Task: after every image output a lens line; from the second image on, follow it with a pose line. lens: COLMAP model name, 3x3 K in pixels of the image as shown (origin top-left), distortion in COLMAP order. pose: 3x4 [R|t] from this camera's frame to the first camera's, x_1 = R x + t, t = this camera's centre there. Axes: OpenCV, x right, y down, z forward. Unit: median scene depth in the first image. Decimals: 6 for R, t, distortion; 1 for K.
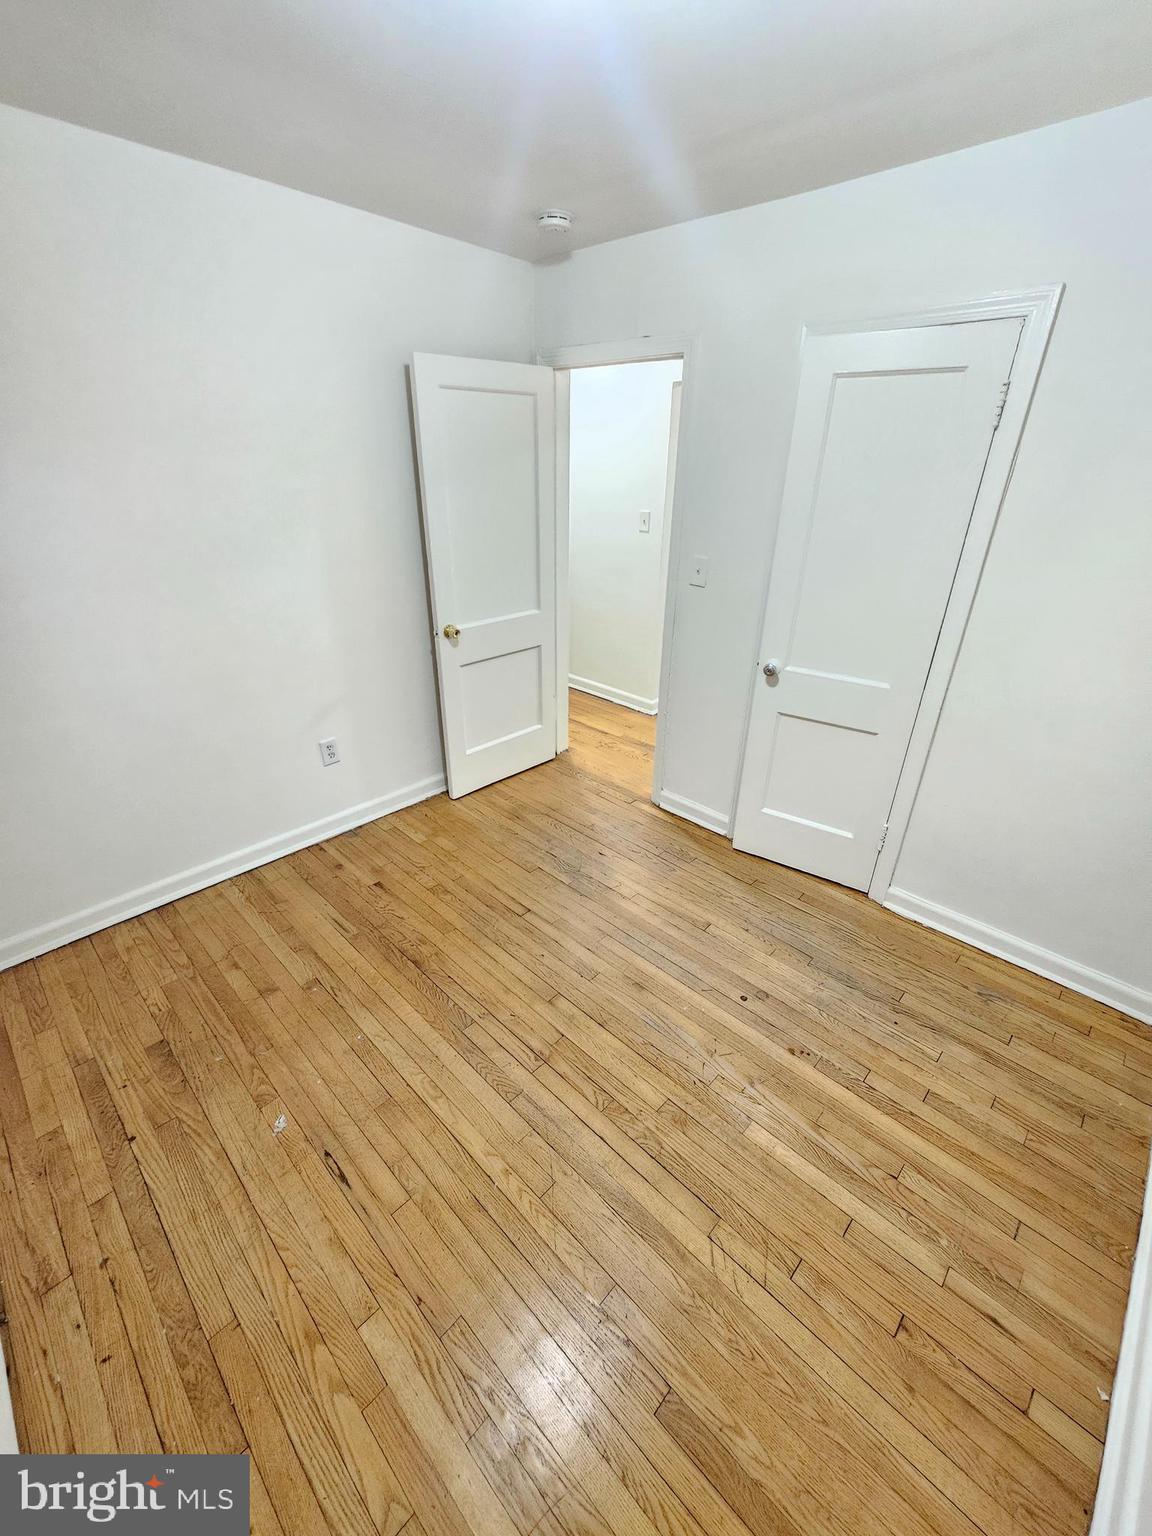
lens RADIAL K [[626.5, 0, 567.5], [0, 626.5, 763.6], [0, 0, 1]] dist [-0.001678, -0.000700]
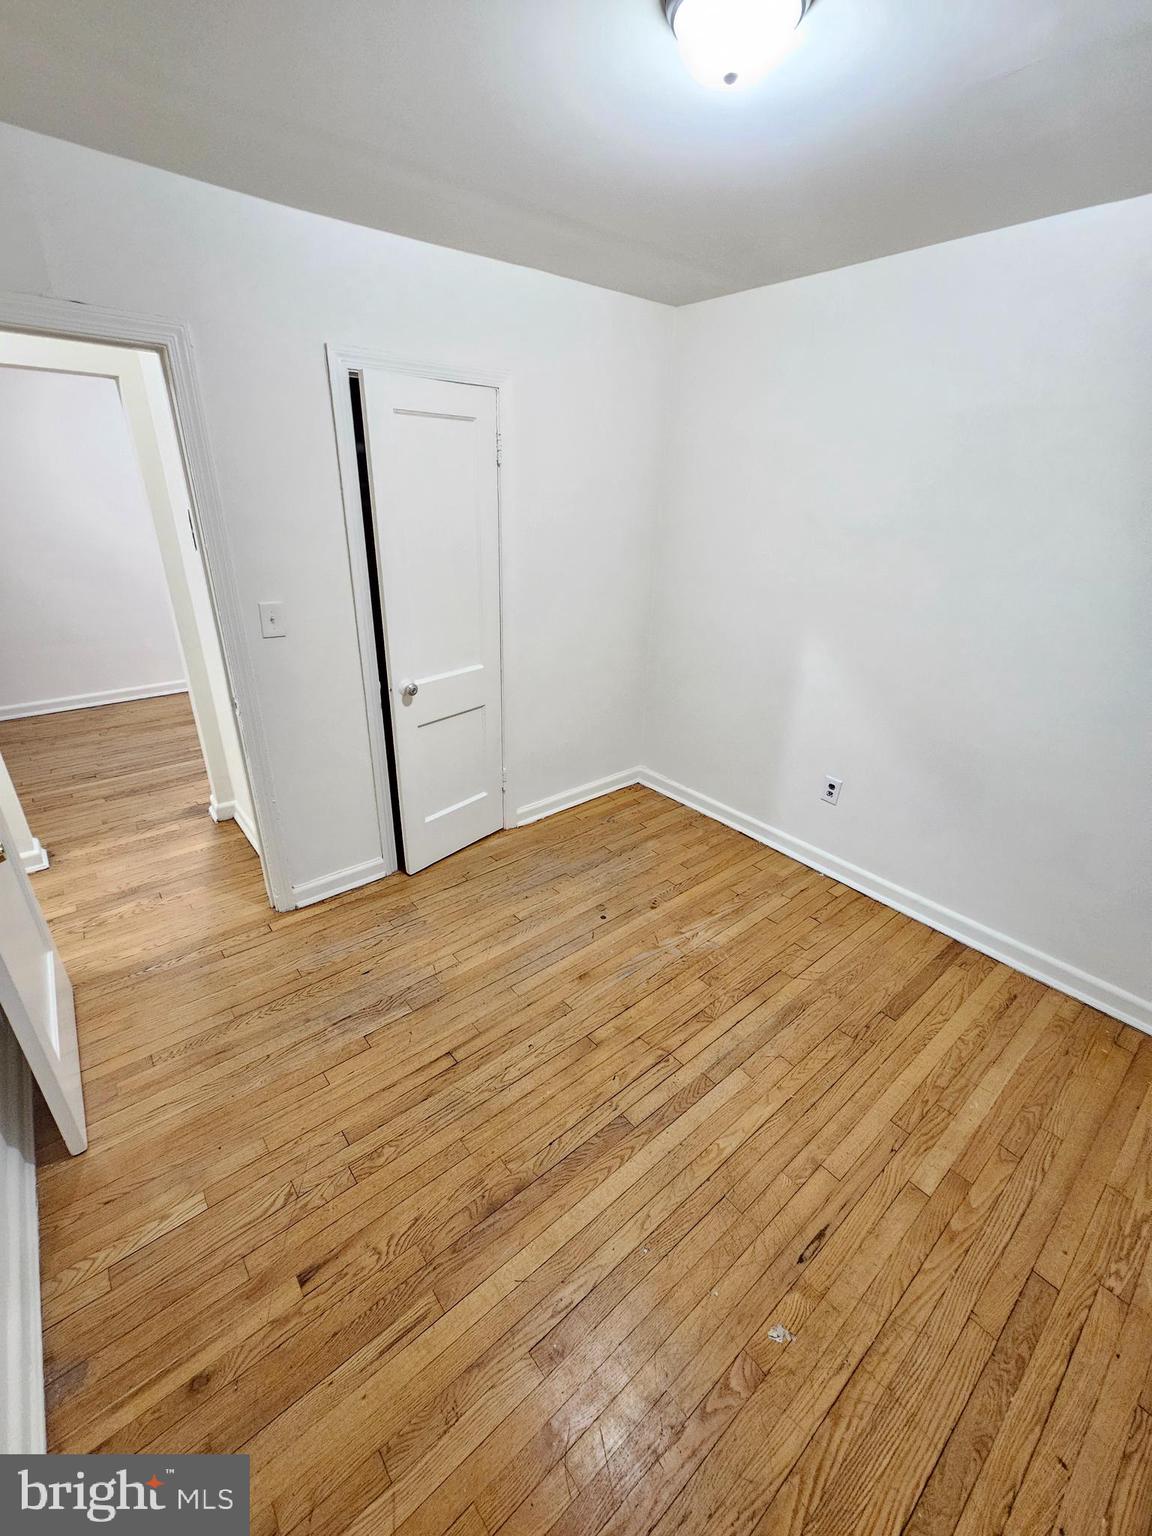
lens RADIAL K [[626.5, 0, 567.5], [0, 626.5, 763.6], [0, 0, 1]] dist [-0.001678, -0.000700]
pose [[0.111007, -0.414588, 0.903213, -0.789698], [0.421776, 0.842576, 0.334918, -0.359505], [-0.899879, 0.343776, 0.268395, 0.681572]]
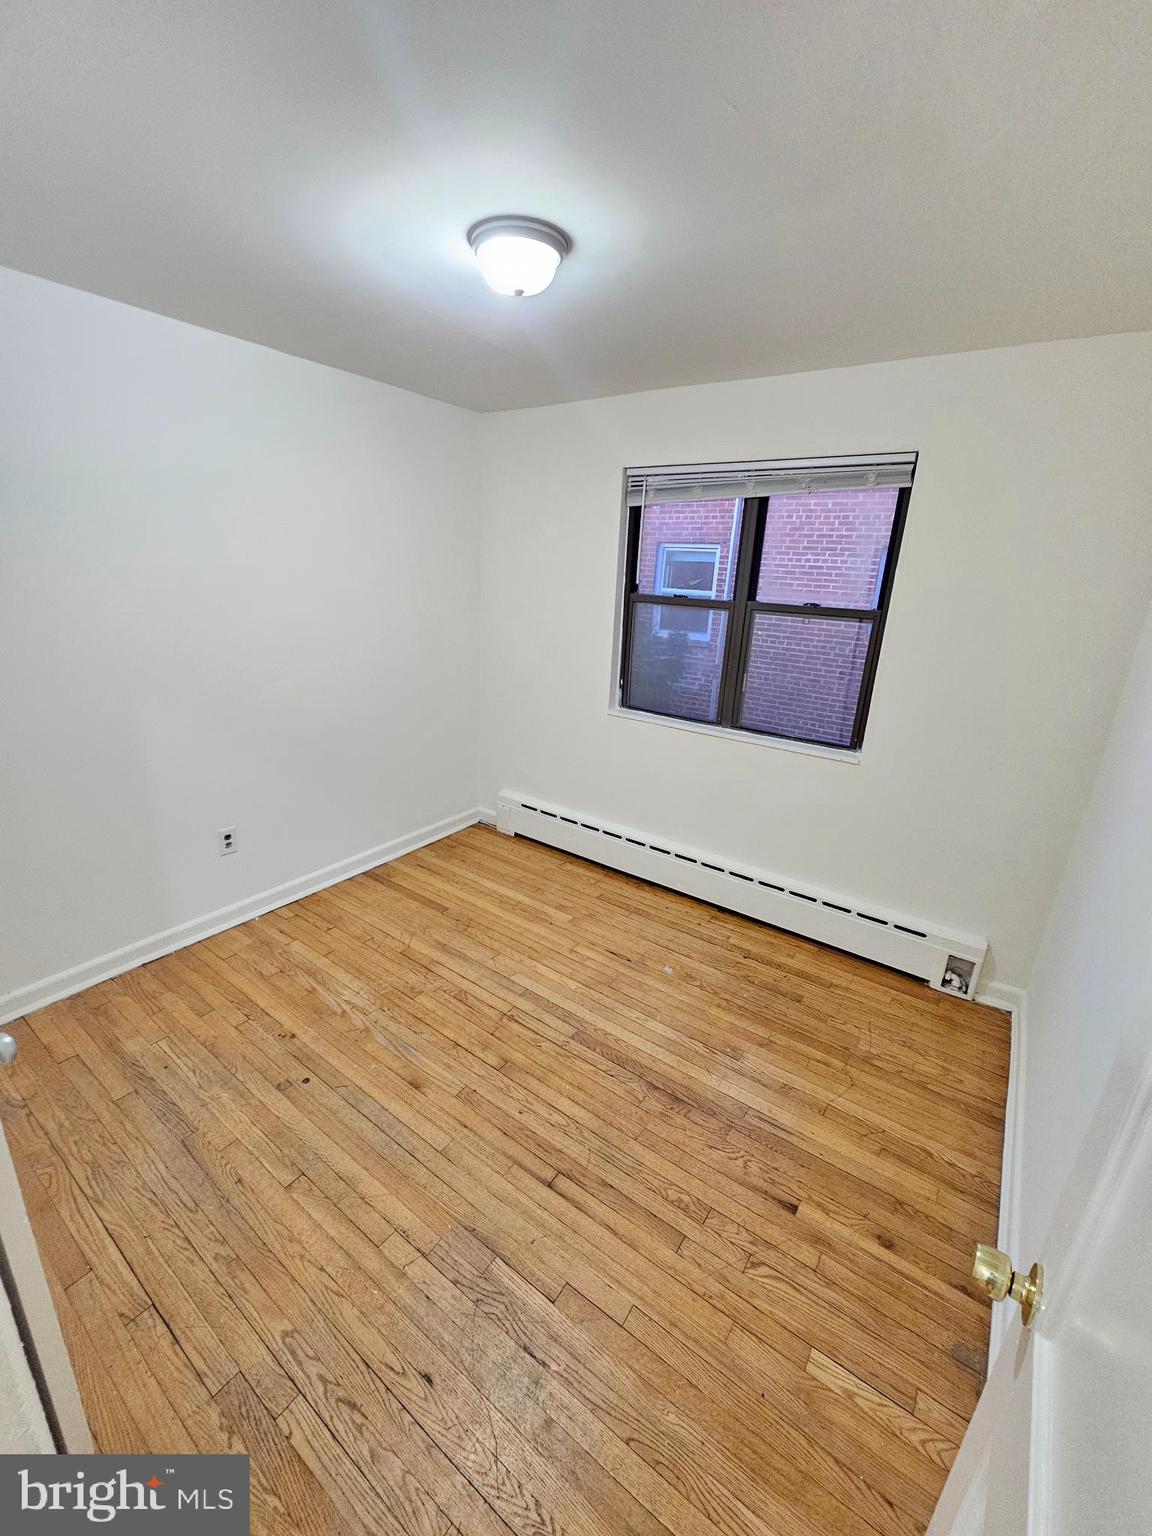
lens RADIAL K [[626.5, 0, 567.5], [0, 626.5, 763.6], [0, 0, 1]] dist [-0.001678, -0.000700]
pose [[-0.987488, -0.007688, -0.157509, 0.042250], [-0.115412, 0.715877, 0.688622, -0.754556], [0.107463, 0.698184, -0.707807, 1.513645]]
